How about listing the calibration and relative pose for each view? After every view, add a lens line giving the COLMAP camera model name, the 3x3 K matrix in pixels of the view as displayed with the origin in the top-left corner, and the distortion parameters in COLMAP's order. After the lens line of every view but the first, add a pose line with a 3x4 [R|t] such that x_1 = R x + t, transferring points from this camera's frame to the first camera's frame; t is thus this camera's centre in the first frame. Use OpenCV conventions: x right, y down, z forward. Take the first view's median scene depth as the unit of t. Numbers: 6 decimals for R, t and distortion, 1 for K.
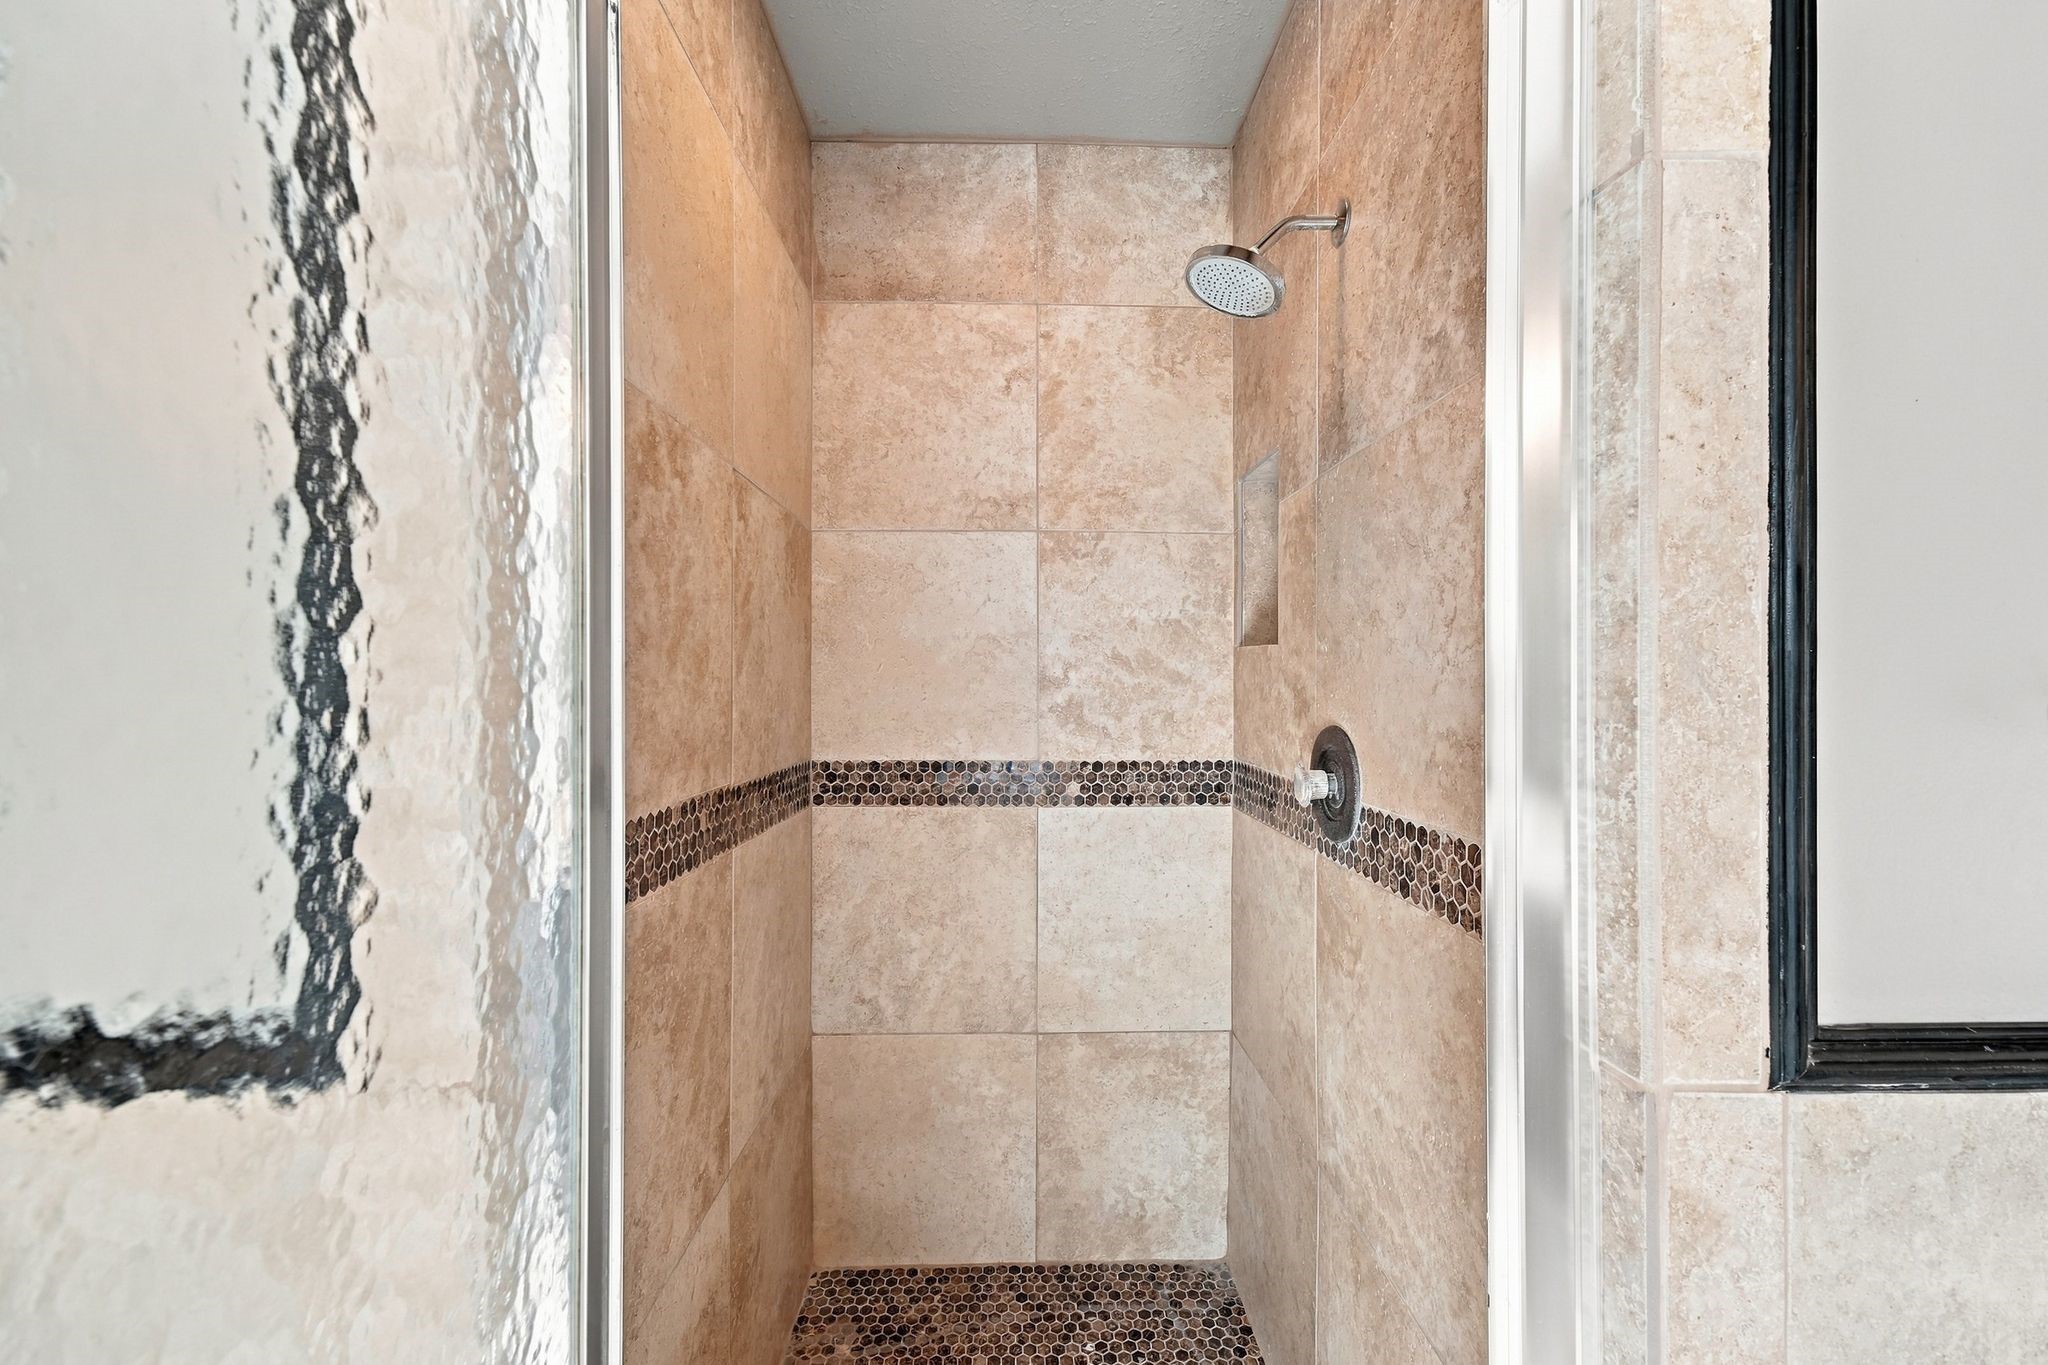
lens RADIAL K [[834.6, 0, 1021.8], [0, 834.6, 673.8], [0, 0, 1]] dist [0.006889, -0.000242]
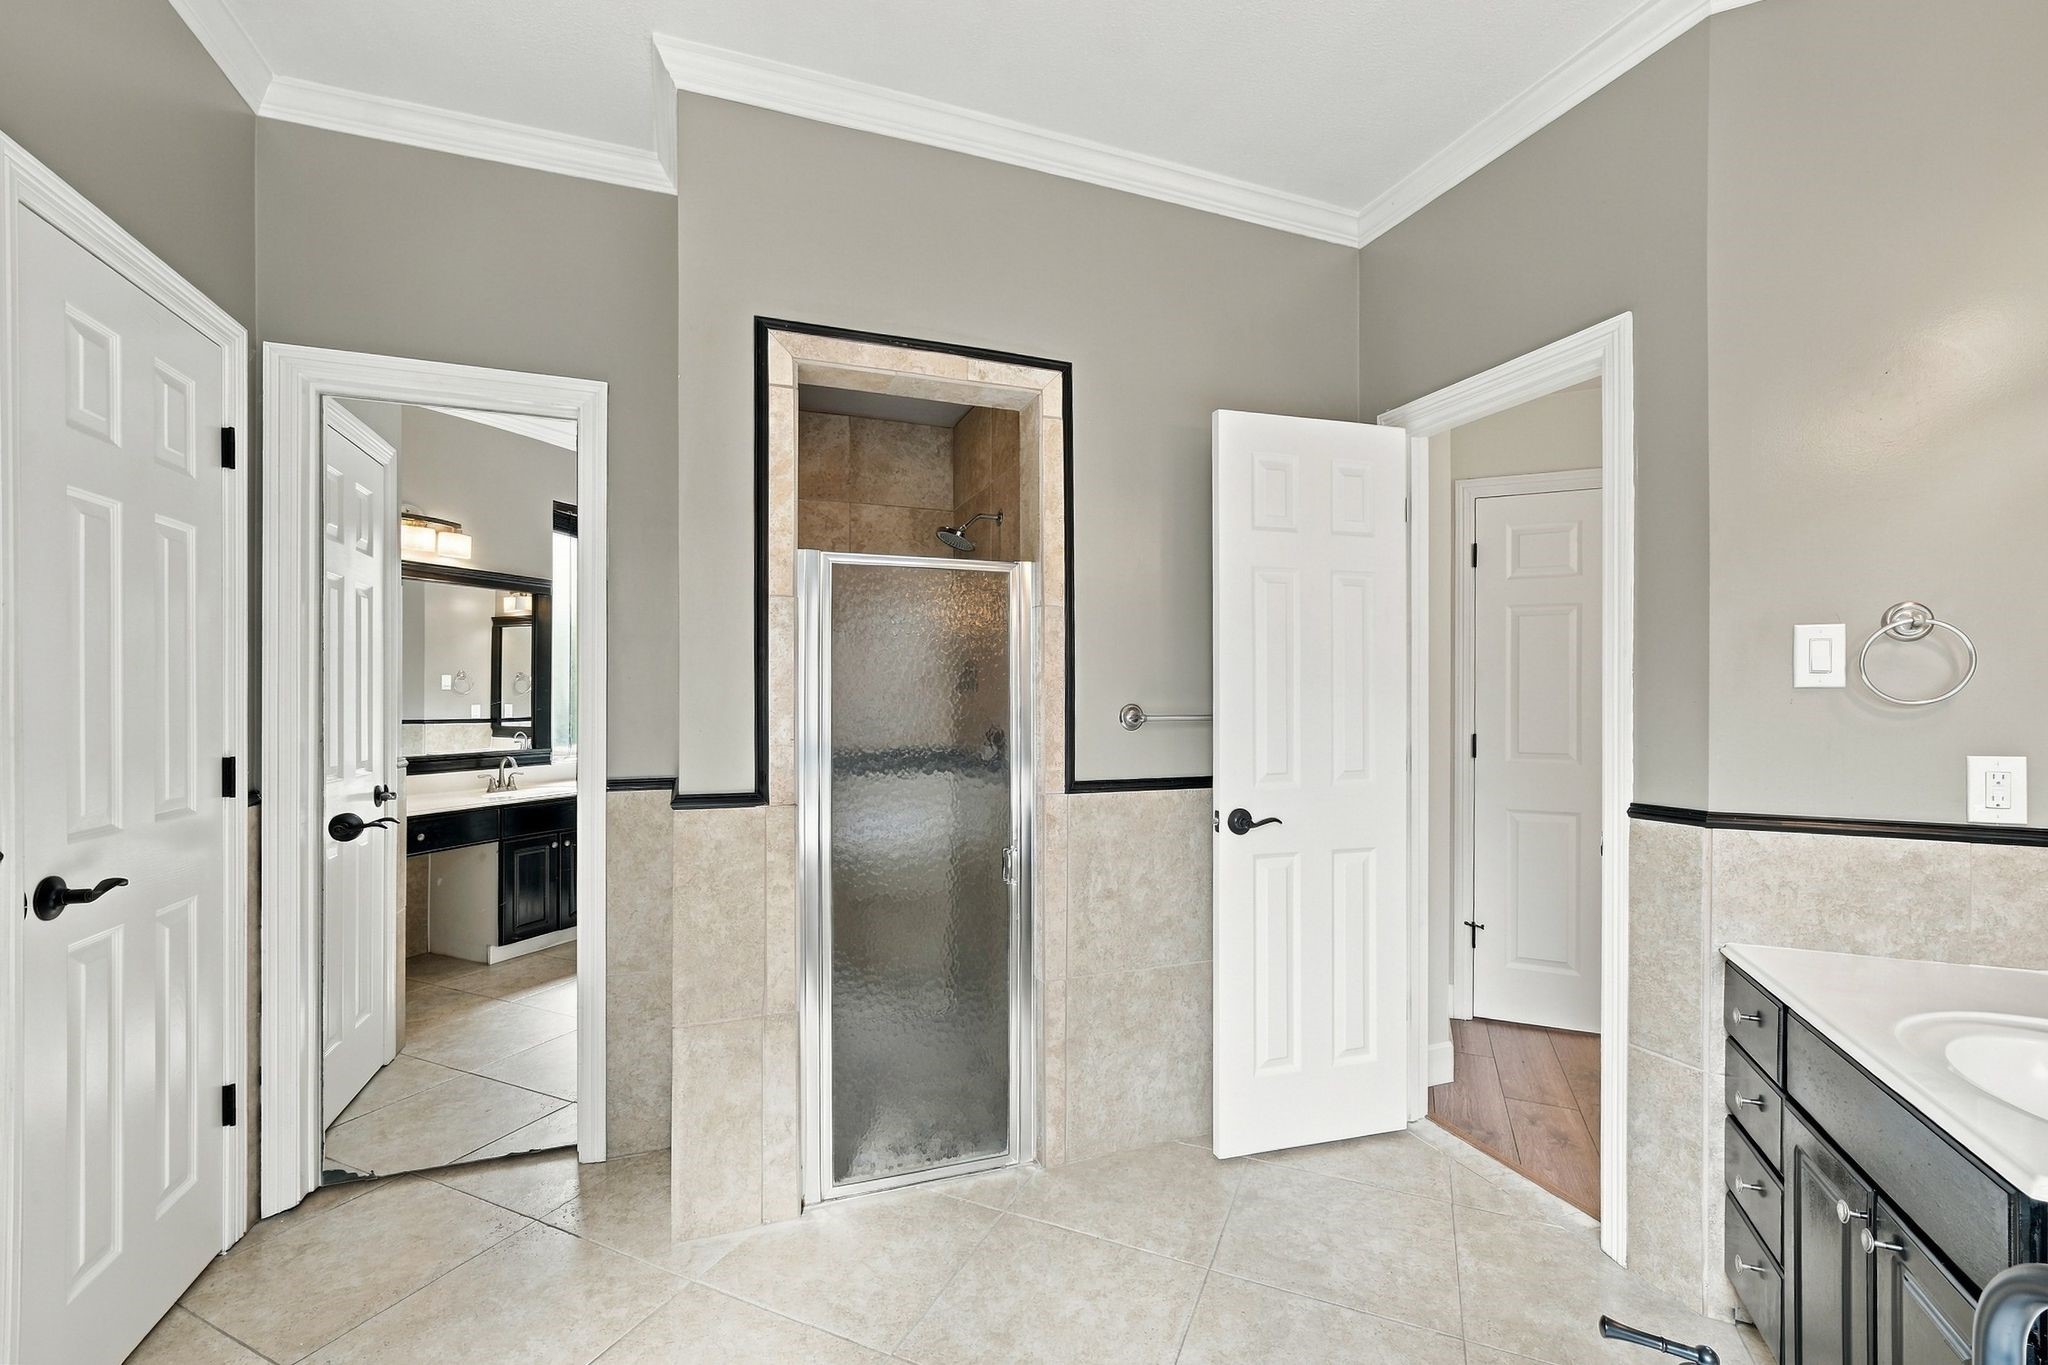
lens RADIAL K [[834.6, 0, 1021.8], [0, 834.6, 673.8], [0, 0, 1]] dist [0.006889, -0.000242]
pose [[0.941085, 0.007452, 0.338089, -0.245211], [-0.000272, 0.999773, -0.021281, -0.025833], [-0.338171, 0.019935, 0.940873, -0.853874]]
